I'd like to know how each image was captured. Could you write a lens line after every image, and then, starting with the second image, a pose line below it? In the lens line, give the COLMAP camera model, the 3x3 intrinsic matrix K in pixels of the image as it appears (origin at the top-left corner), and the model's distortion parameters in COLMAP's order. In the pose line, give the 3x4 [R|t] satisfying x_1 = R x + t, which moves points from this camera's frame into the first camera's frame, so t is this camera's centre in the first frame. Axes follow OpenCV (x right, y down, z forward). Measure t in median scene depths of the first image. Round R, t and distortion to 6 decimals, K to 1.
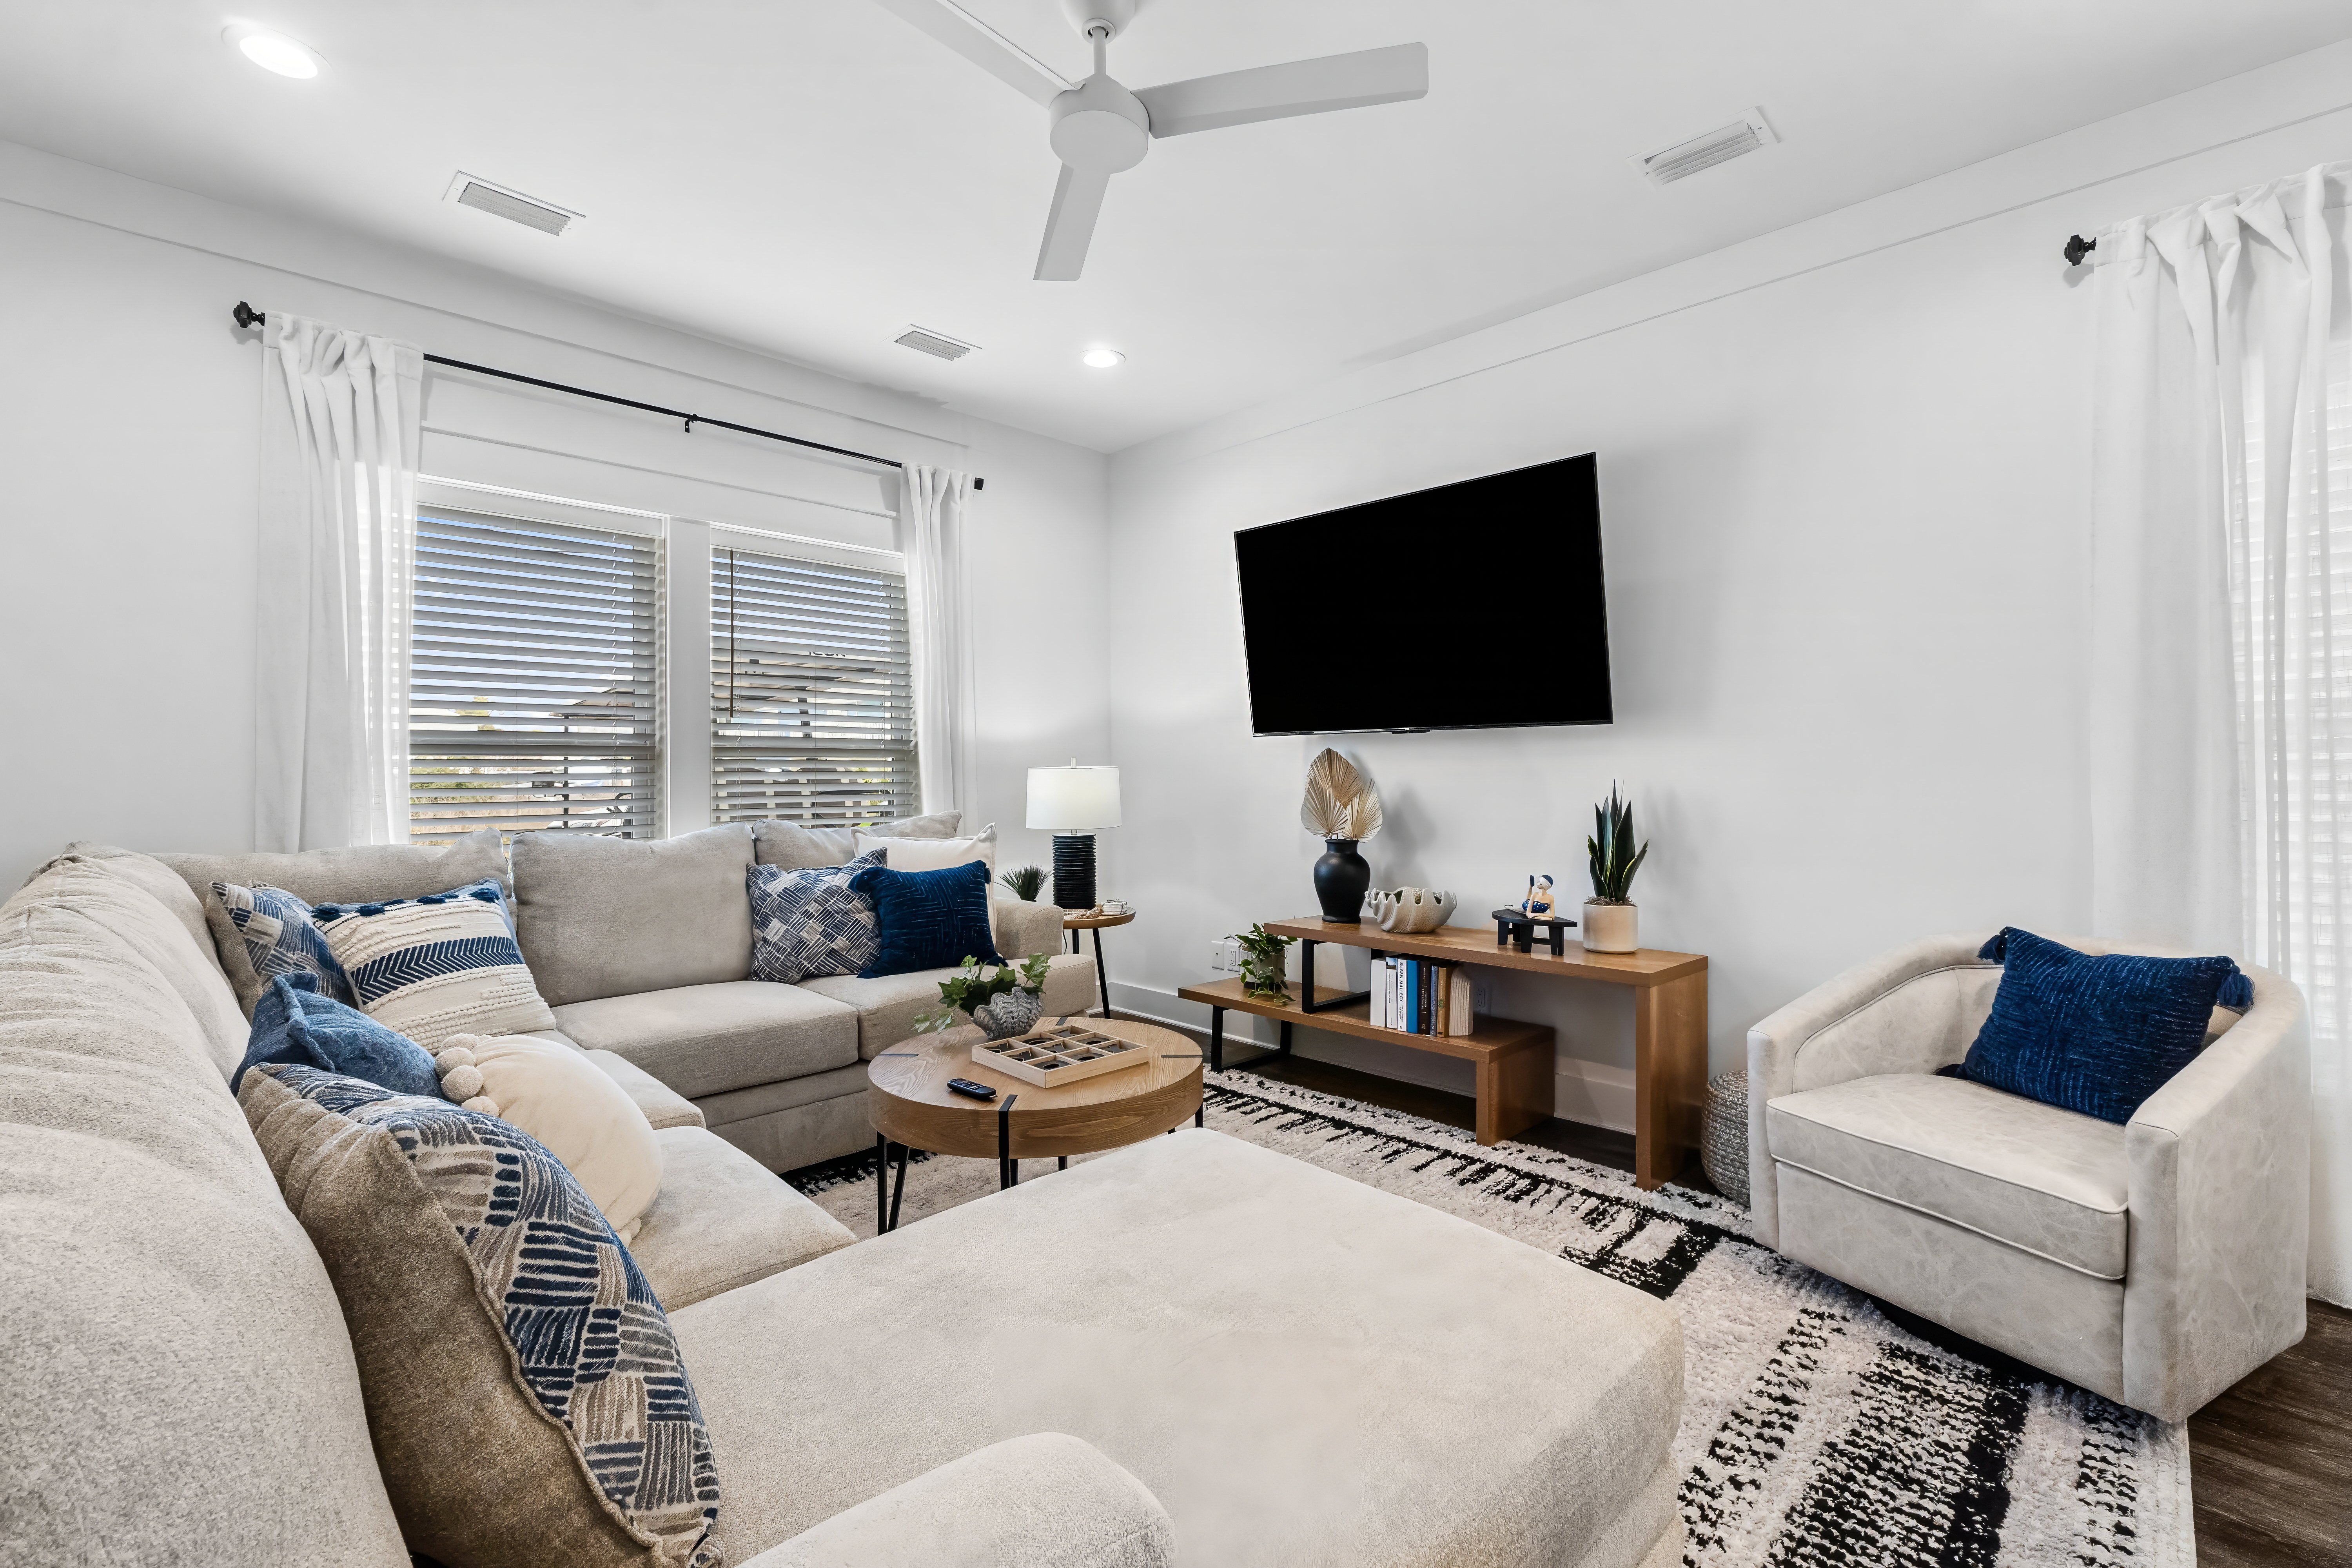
lens RADIAL K [[1018.1, 0, 1190.8], [0, 1018.1, 774.0], [0, 0, 1]] dist [-0.009709, 0.001173]
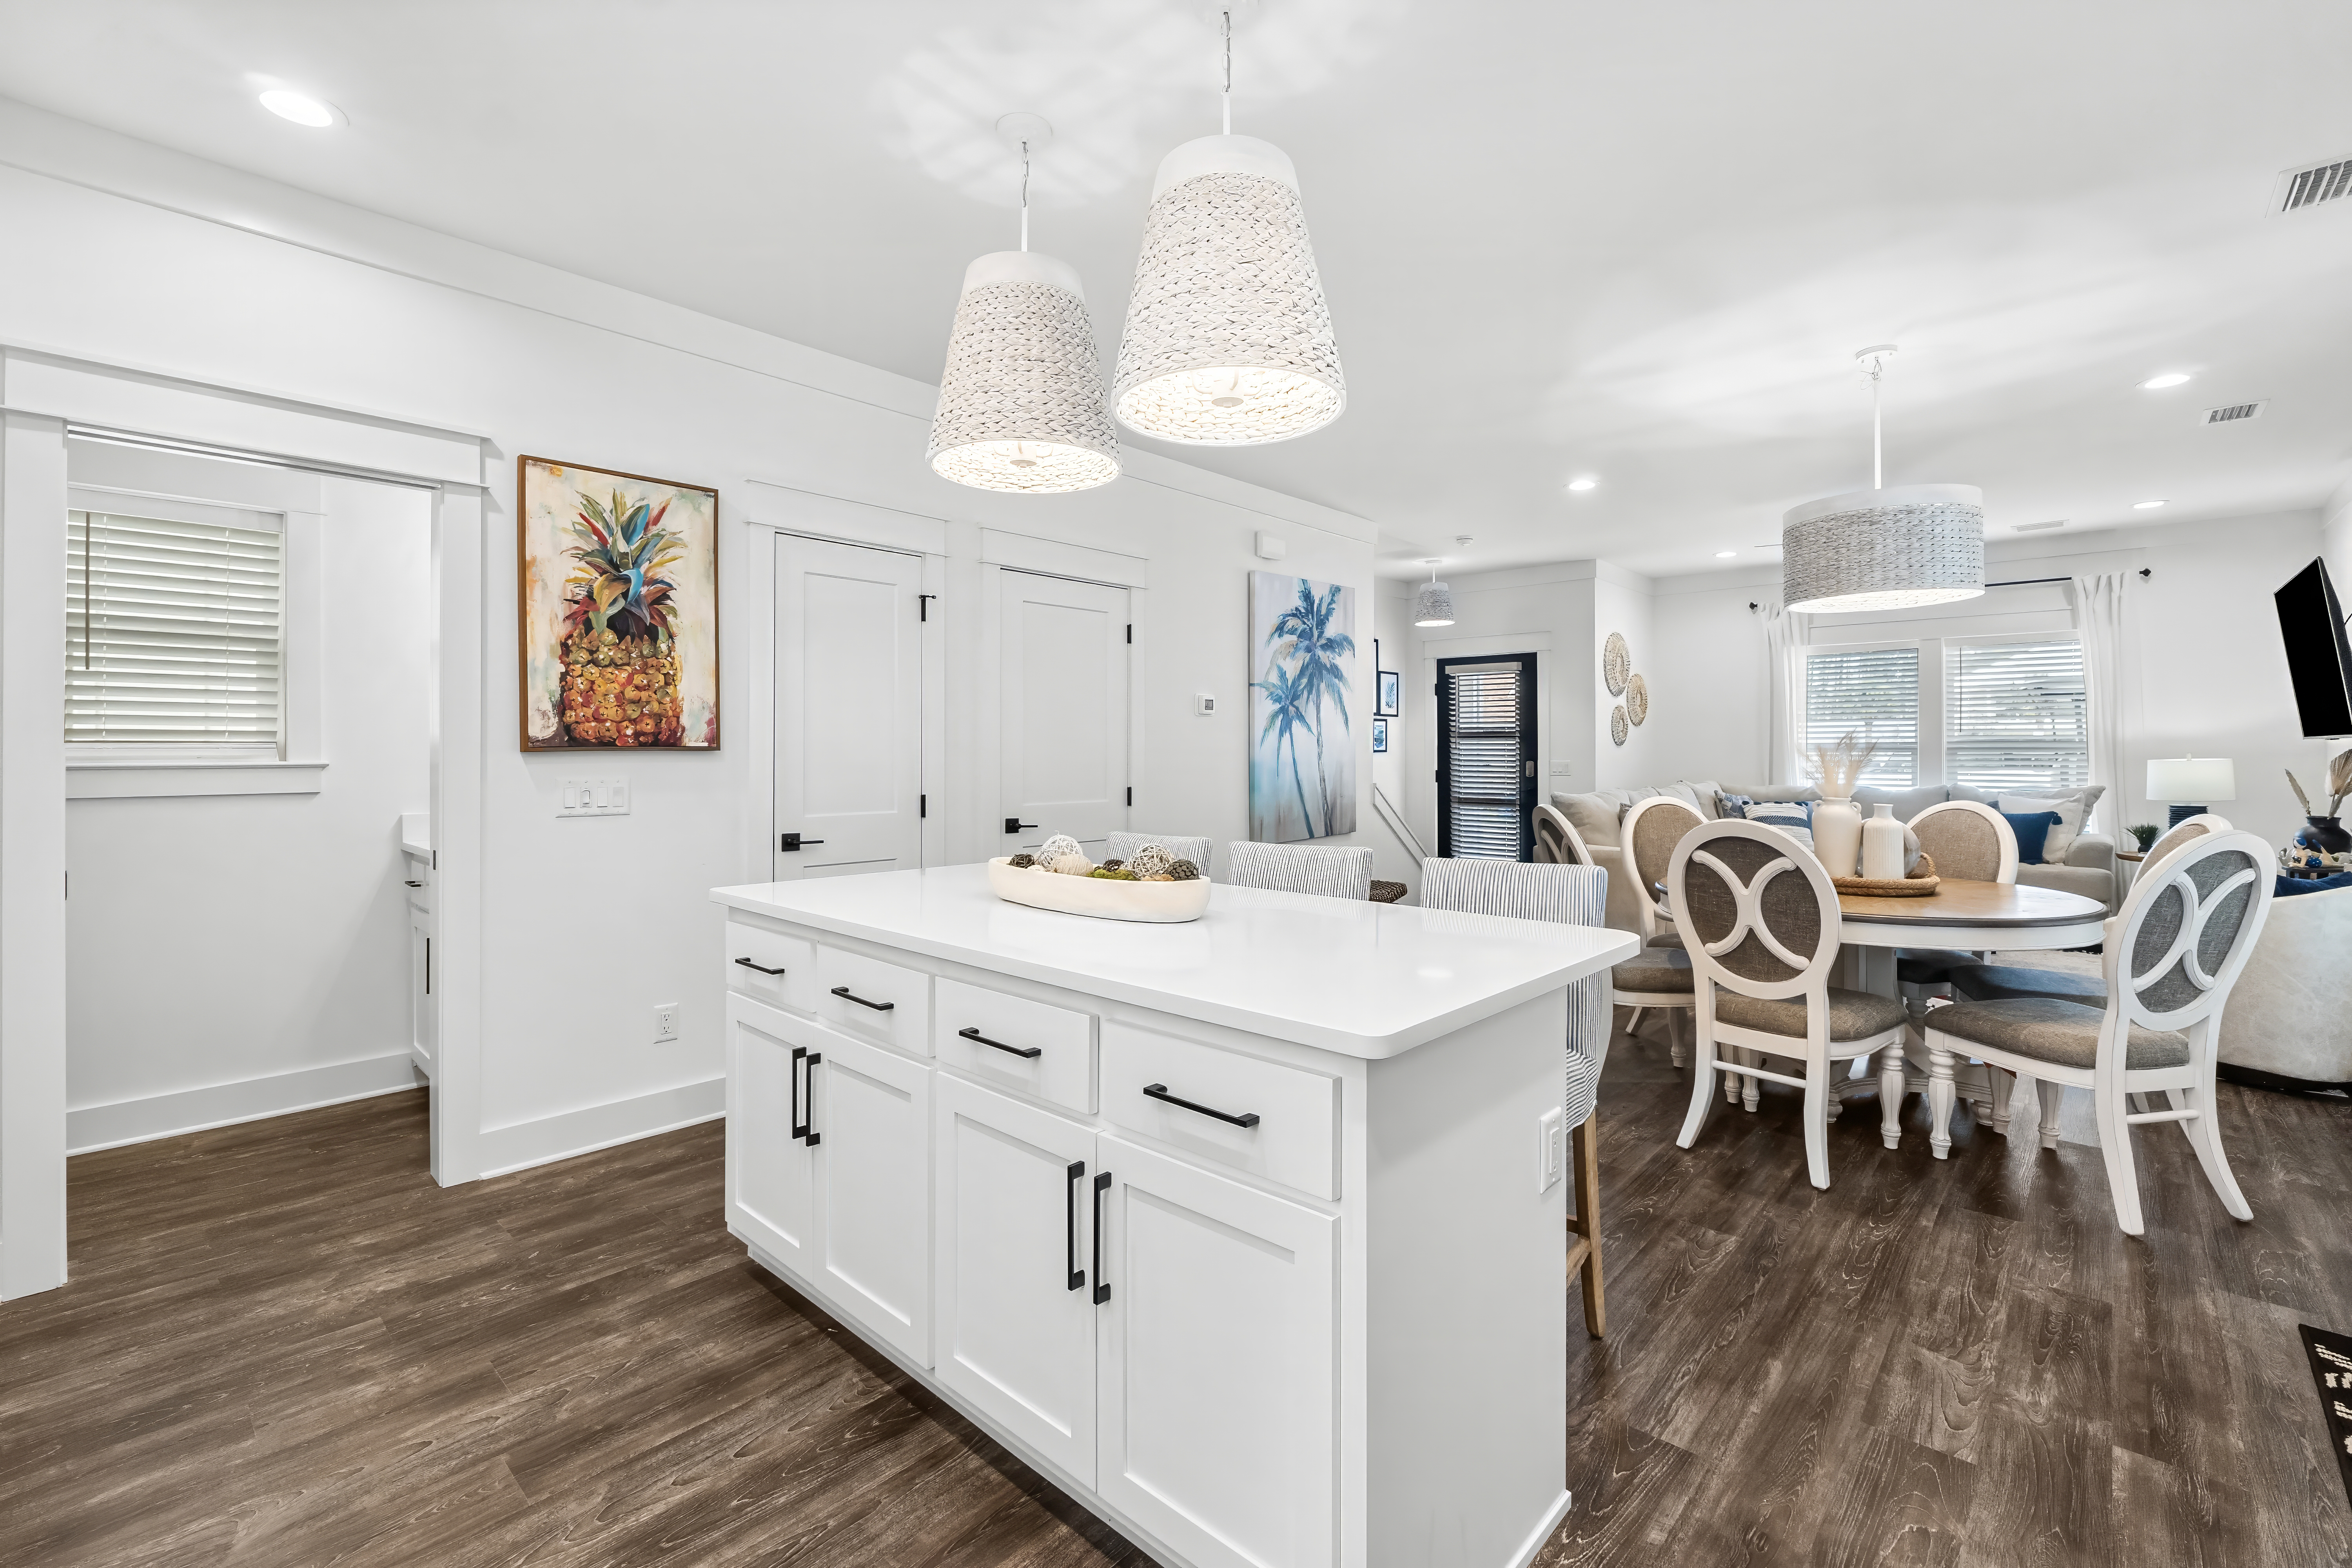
lens RADIAL K [[1018.1, 0, 1189.7], [0, 1018.1, 755.3], [0, 0, 1]] dist [-0.009709, 0.001173]
pose [[0.046353, 0.012994, -0.998841, 1.667839], [0.001231, 0.999914, 0.013065, -0.043461], [0.998924, -0.001835, 0.046333, -0.677878]]
